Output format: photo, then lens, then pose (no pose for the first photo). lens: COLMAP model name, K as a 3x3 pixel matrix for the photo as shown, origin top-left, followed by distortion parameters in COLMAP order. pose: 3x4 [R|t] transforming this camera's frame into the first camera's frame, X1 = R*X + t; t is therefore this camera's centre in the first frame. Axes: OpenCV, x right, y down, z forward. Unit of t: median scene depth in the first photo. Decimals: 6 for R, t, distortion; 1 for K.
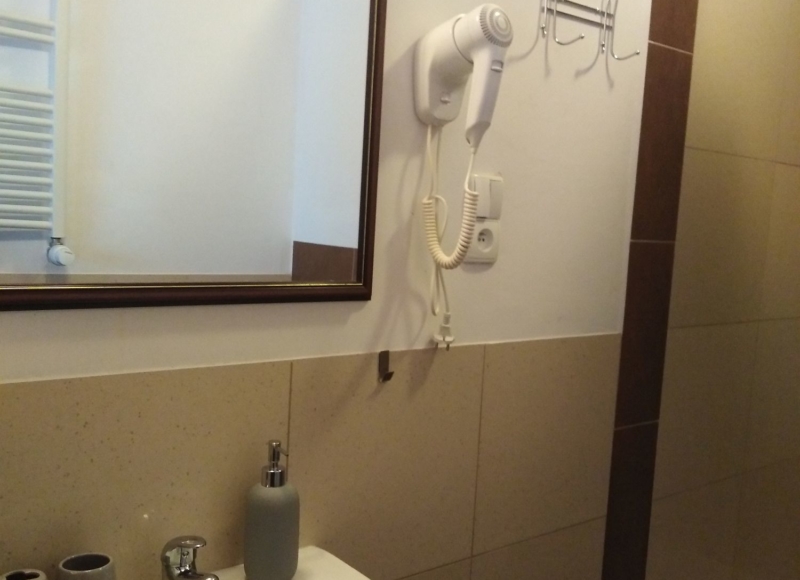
lens RADIAL K [[597.4, 0, 401.1], [0, 597.4, 277.0], [0, 0, 1]] dist [-0.001089, -0.000271]
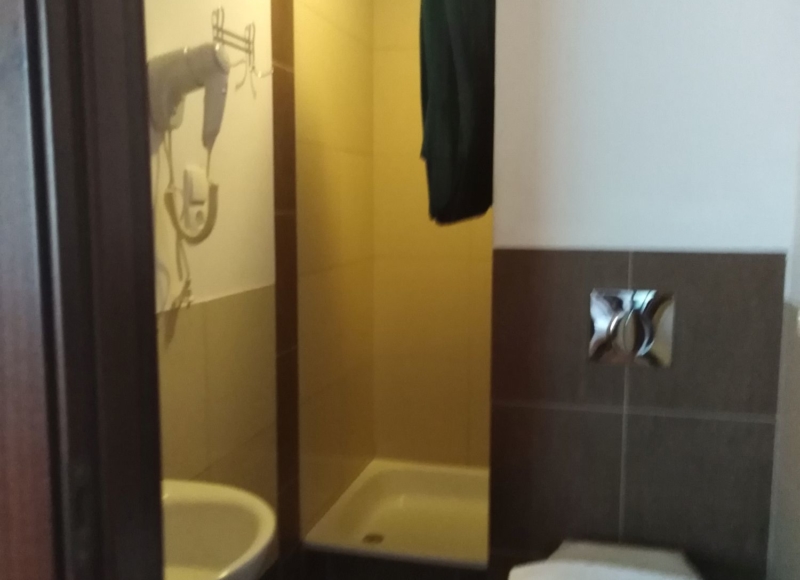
lens RADIAL K [[597.4, 0, 401.1], [0, 597.4, 277.0], [0, 0, 1]] dist [-0.001089, -0.000271]
pose [[0.740334, -0.115877, 0.662177, -0.341664], [0.079667, 0.993213, 0.084736, -0.011840], [-0.667502, -0.009980, 0.744541, -0.202672]]
